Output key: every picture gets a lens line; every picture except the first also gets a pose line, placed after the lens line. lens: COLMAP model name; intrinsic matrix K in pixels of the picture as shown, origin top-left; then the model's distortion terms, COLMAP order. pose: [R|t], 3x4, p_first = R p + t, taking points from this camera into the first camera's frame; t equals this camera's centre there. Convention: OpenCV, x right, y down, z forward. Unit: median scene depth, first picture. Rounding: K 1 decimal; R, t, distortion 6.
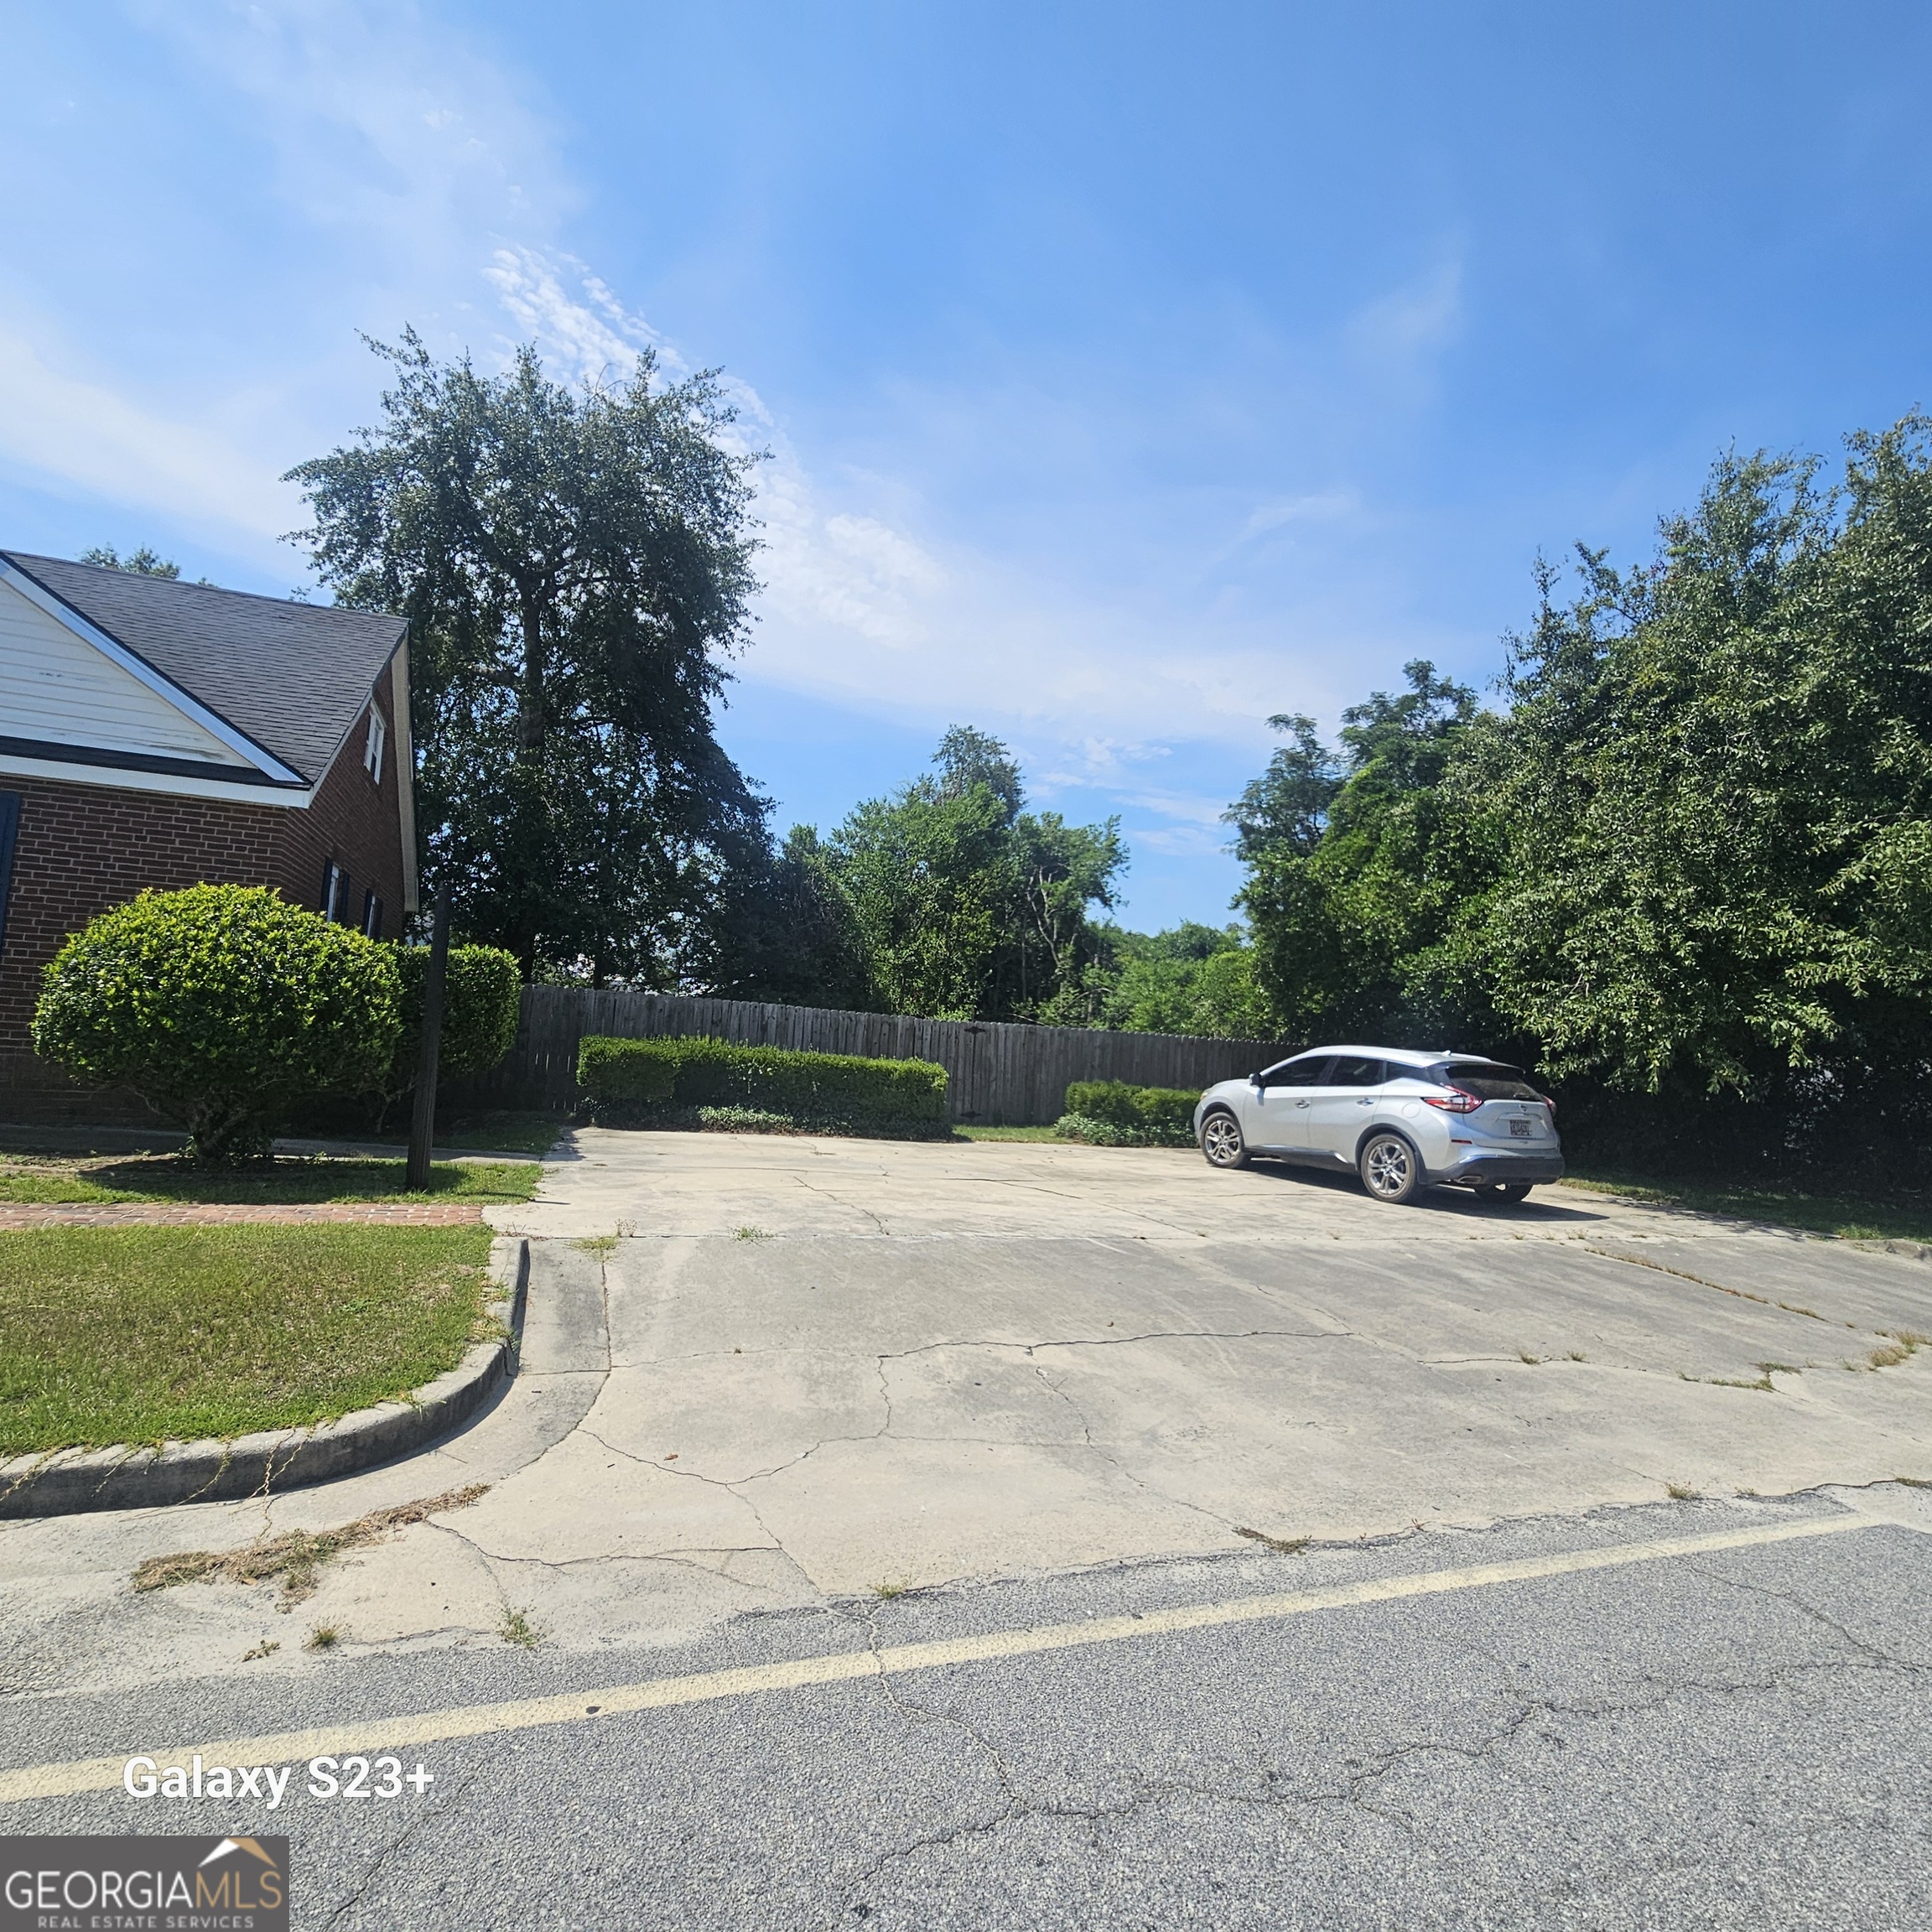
lens RADIAL K [[1051.6, 0, 970.8], [0, 1051.6, 957.0], [0, 0, 1]] dist [-0.000776, 0.001587]
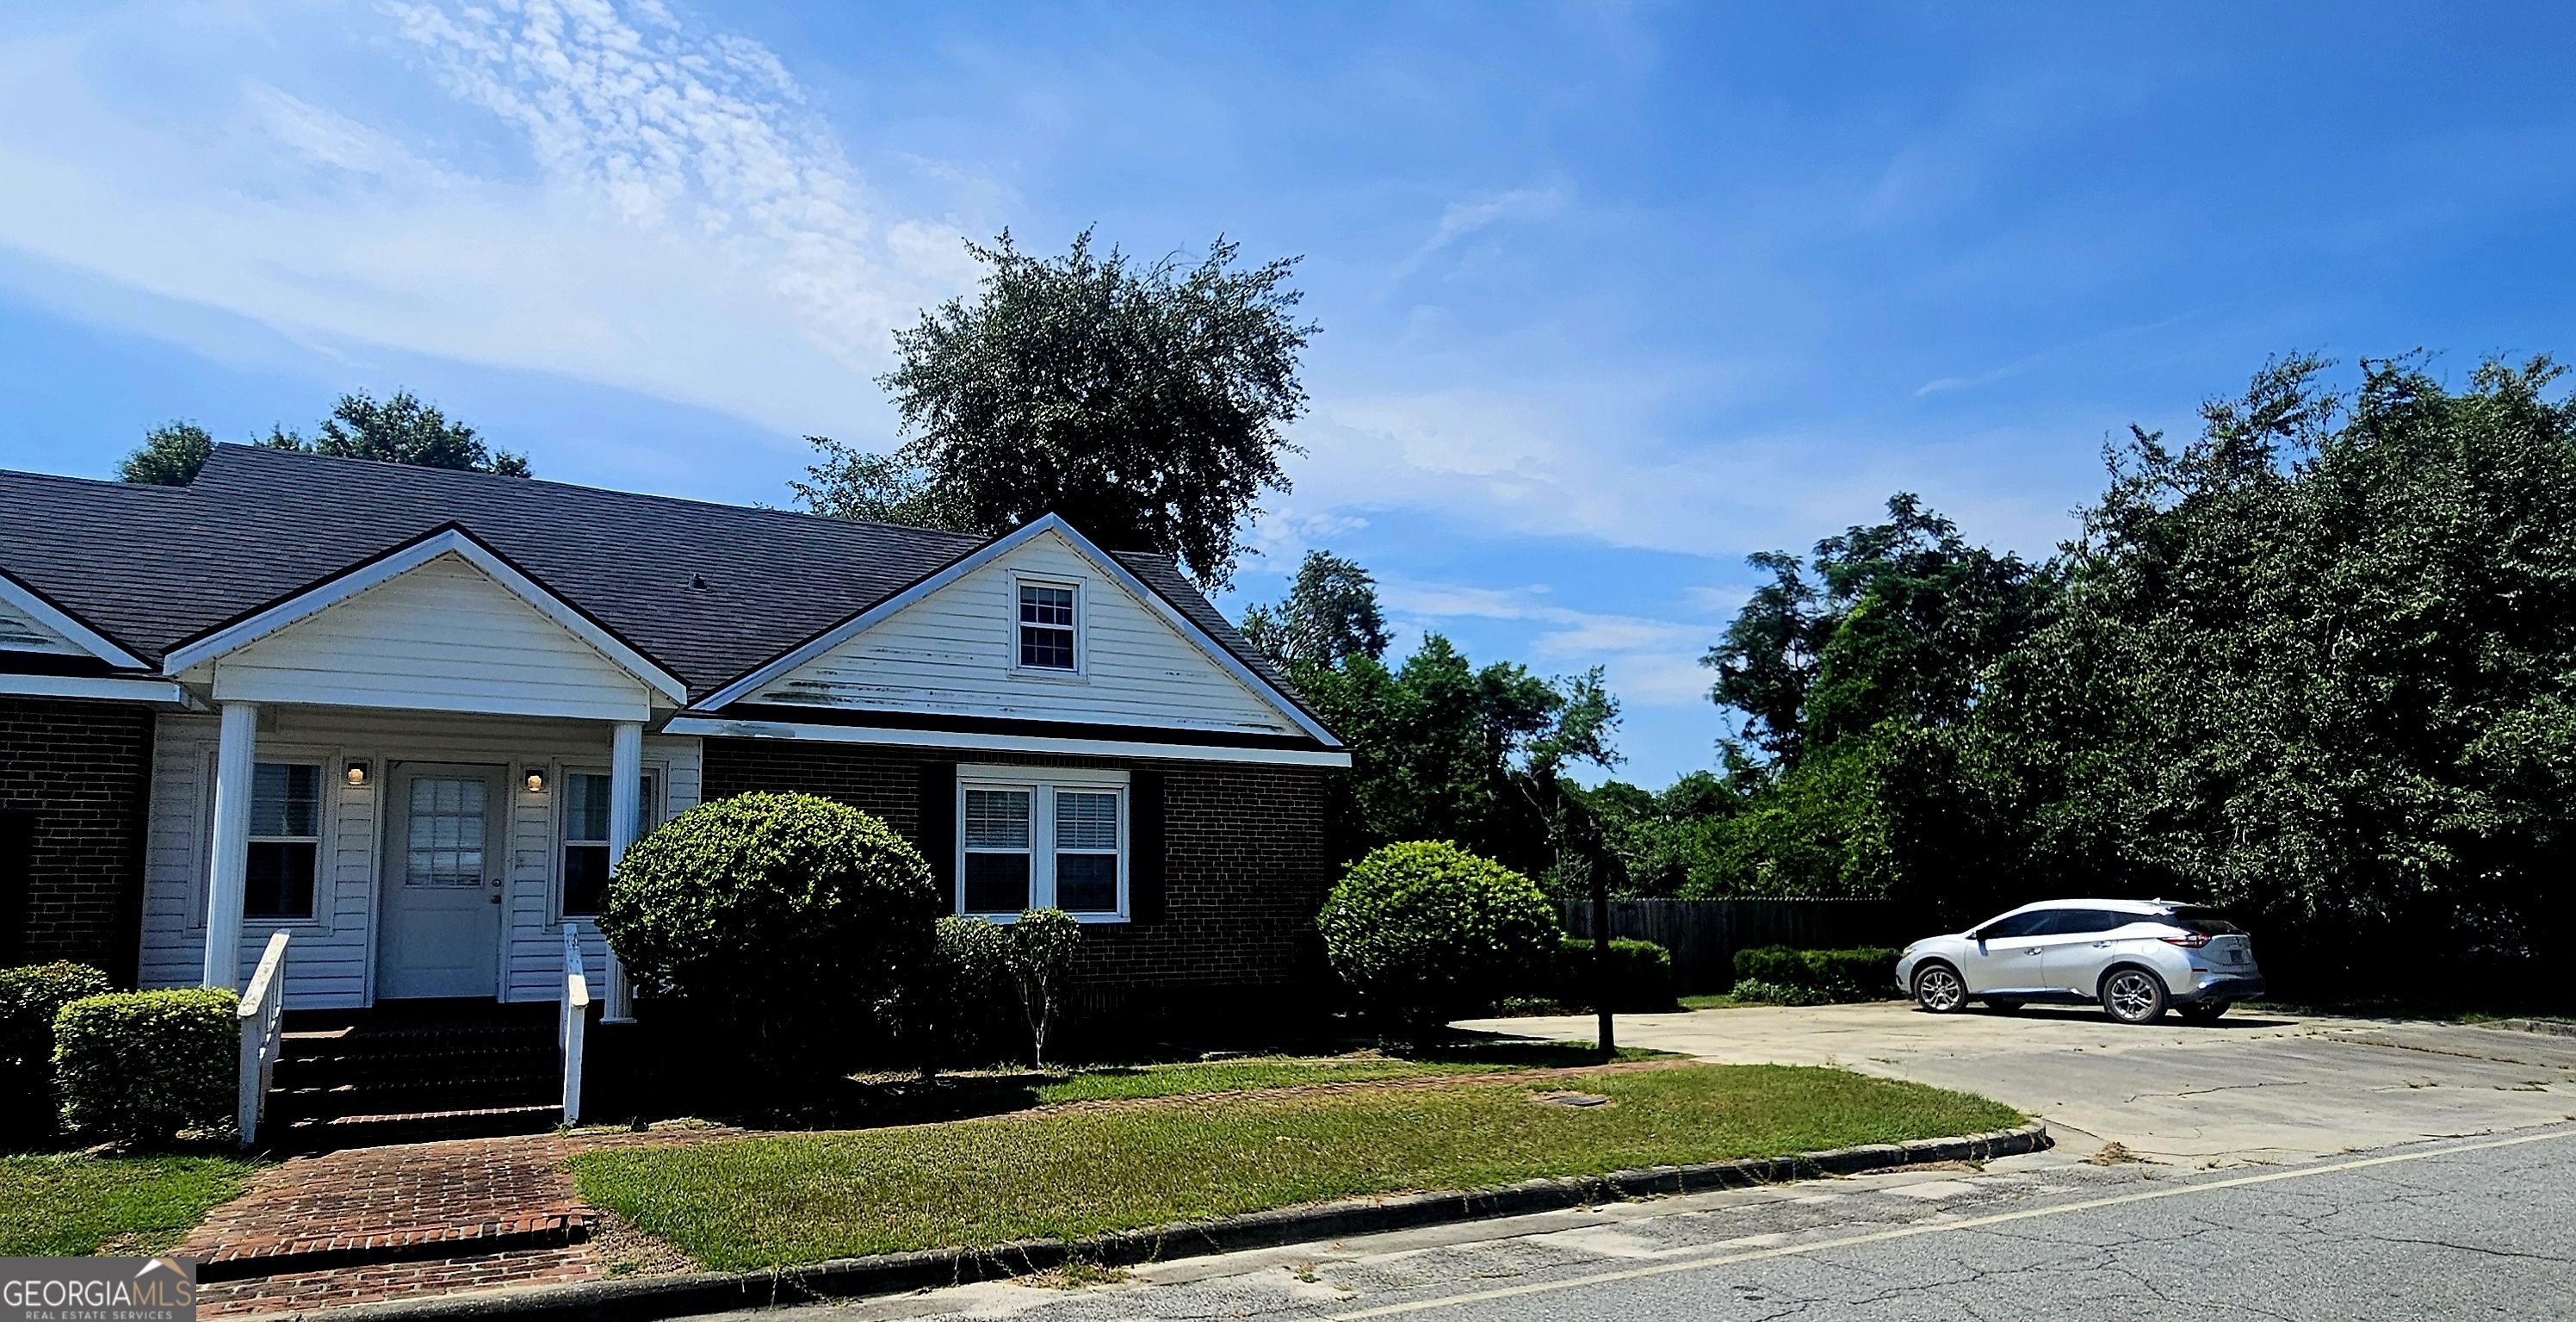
lens RADIAL K [[1392.8, 0, 1281.1], [0, 1392.8, 778.1], [0, 0, 1]] dist [-0.004504, -0.001132]
pose [[0.991170, -0.059219, 0.118636, -0.541907], [0.061023, 0.998069, -0.011628, -0.068954], [-0.117718, 0.018764, 0.992870, -0.356960]]
